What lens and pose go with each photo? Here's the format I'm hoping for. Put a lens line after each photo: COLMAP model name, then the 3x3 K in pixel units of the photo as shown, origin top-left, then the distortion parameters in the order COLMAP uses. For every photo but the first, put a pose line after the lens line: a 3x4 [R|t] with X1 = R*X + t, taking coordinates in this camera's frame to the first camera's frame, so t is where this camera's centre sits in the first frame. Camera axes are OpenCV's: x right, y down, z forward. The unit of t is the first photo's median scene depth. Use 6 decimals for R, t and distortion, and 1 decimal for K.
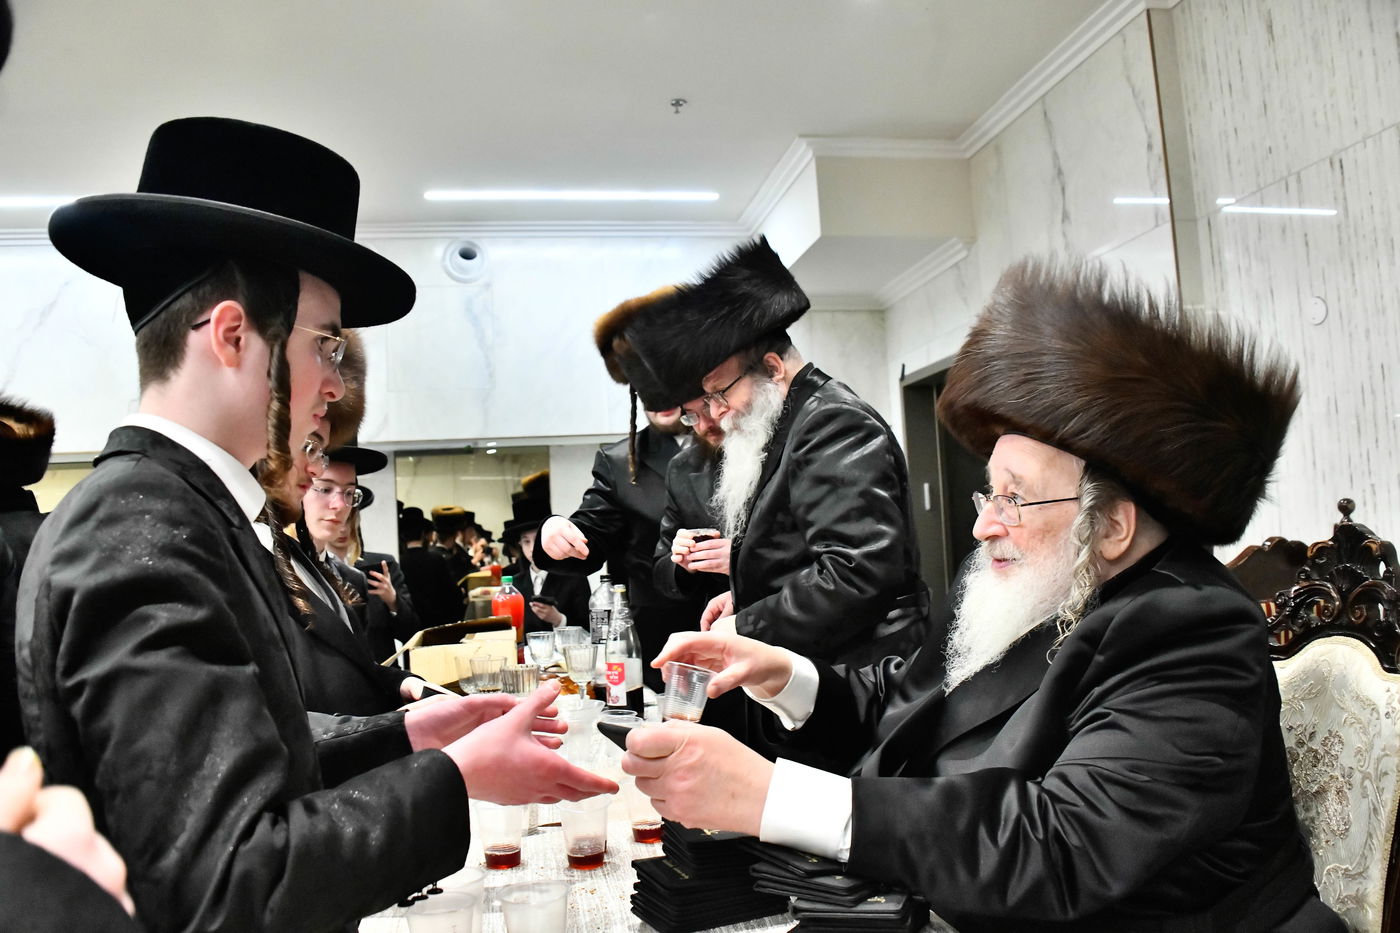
lens RADIAL K [[1099.9, 0, 691.7], [0, 1099.9, 467.8], [0, 0, 1]] dist [-0.149994, 0.067682]
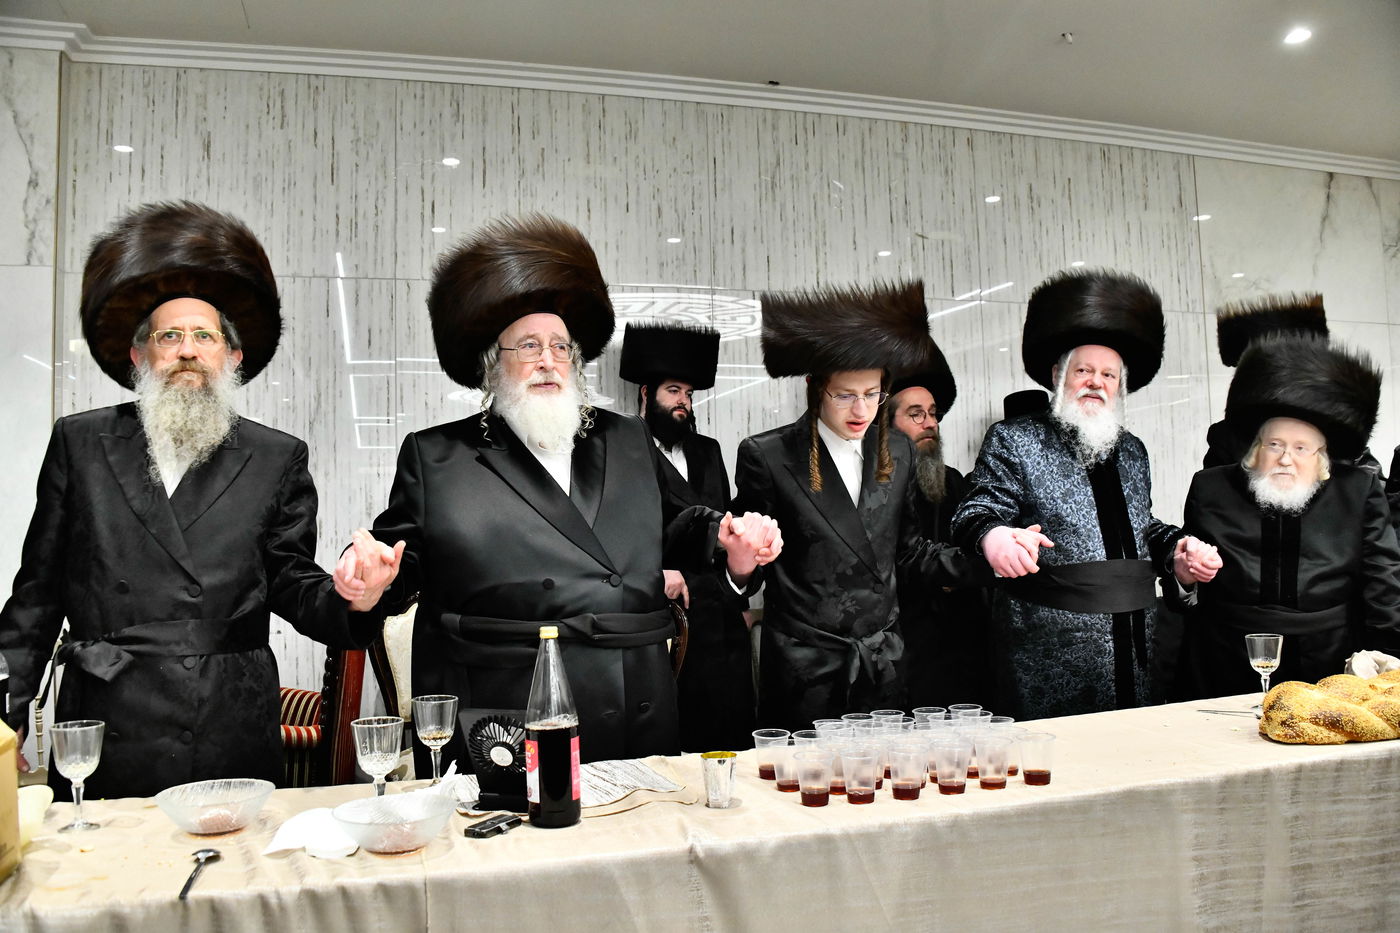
lens RADIAL K [[1099.9, 0, 712.9], [0, 1099.9, 490.3], [0, 0, 1]] dist [-0.149994, 0.067682]
pose [[-0.122191, 0.085189, 0.988844, -0.638337], [-0.035423, 0.995301, -0.090122, 0.049365], [-0.991874, -0.046040, -0.118600, 0.535593]]
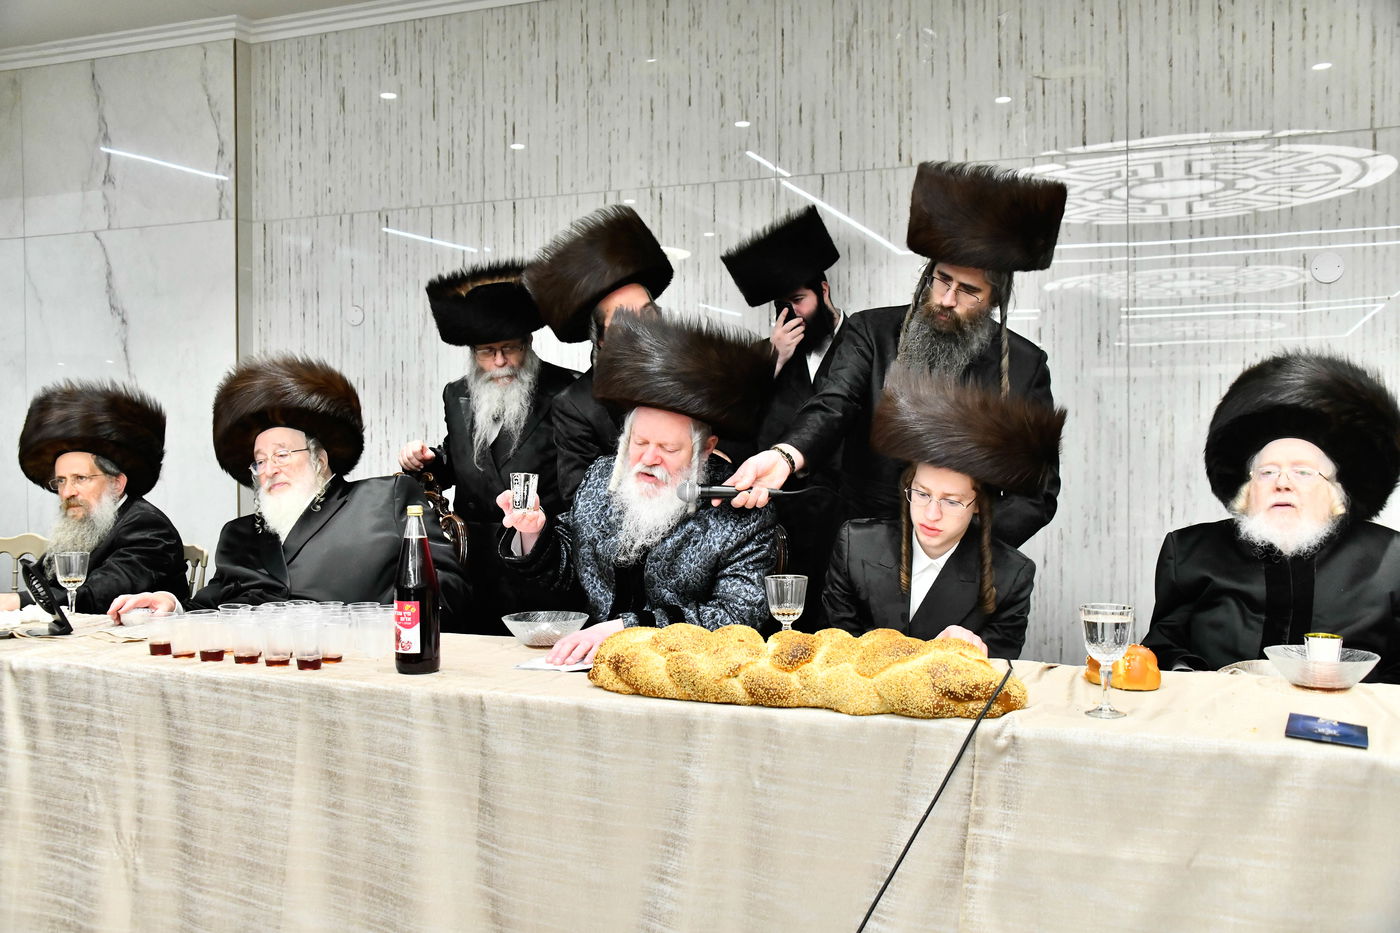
lens RADIAL K [[1284.2, 0, 685.6], [0, 1284.2, 468.8], [0, 0, 1]] dist [-0.031286, 0.000000]
pose [[0.508353, 0.032708, 0.860528, -0.618228], [-0.078467, 0.996881, 0.008463, 0.006985], [-0.857567, -0.071825, 0.509333, -0.264857]]
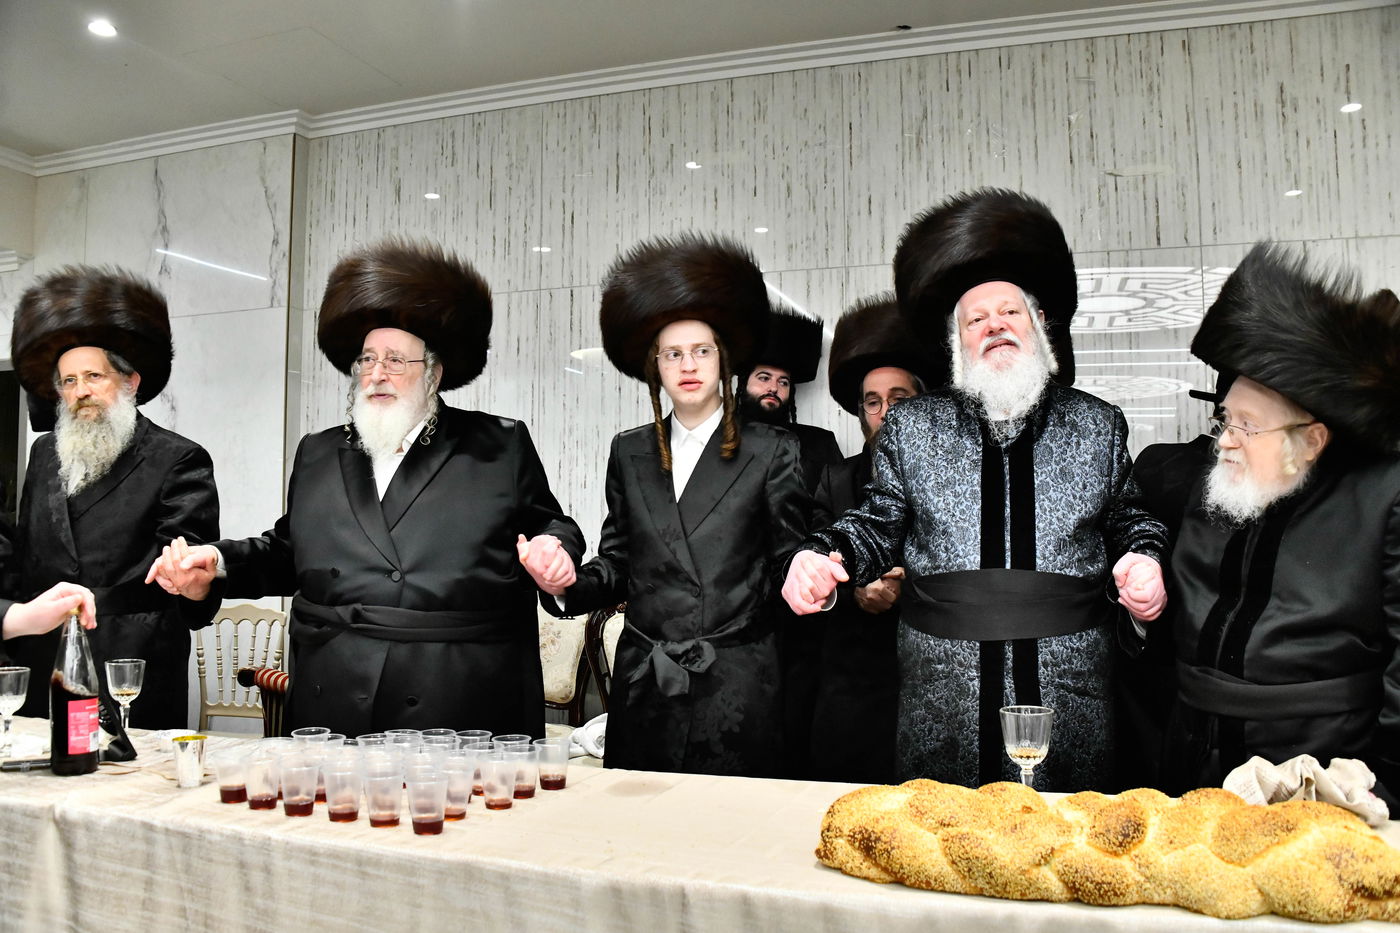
lens RADIAL K [[1099.9, 0, 689.4], [0, 1099.9, 486.4], [0, 0, 1]] dist [-0.149994, 0.067682]
pose [[0.465404, 0.086091, 0.880901, -0.469697], [-0.083798, 0.995074, -0.052977, 0.007176], [-0.881122, -0.049162, 0.470326, -0.029190]]
